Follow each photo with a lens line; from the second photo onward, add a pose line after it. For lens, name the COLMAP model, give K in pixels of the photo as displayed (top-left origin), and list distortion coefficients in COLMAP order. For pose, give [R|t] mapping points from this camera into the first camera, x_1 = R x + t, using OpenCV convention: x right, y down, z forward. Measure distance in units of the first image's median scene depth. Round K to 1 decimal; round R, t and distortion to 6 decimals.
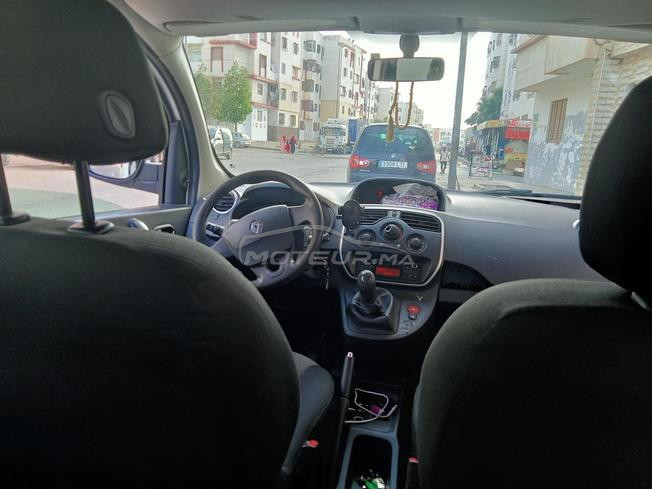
lens RADIAL K [[520.1, 0, 325.6], [0, 520.1, 245.0], [0, 0, 1]] dist [0.008552, 0.005441]
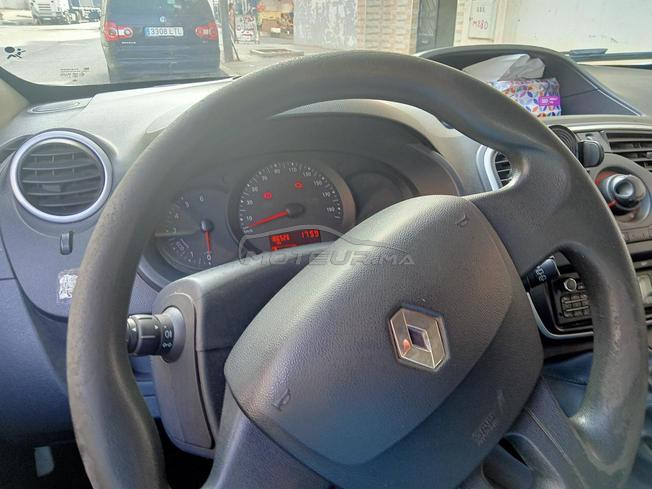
lens RADIAL K [[520.1, 0, 326.8], [0, 520.1, 243.0], [0, 0, 1]] dist [0.008552, 0.005441]
pose [[0.883750, -0.236068, 0.404051, -0.031242], [0.135829, 0.955664, 0.261260, -0.017213], [-0.447812, -0.176007, 0.876633, 0.111262]]
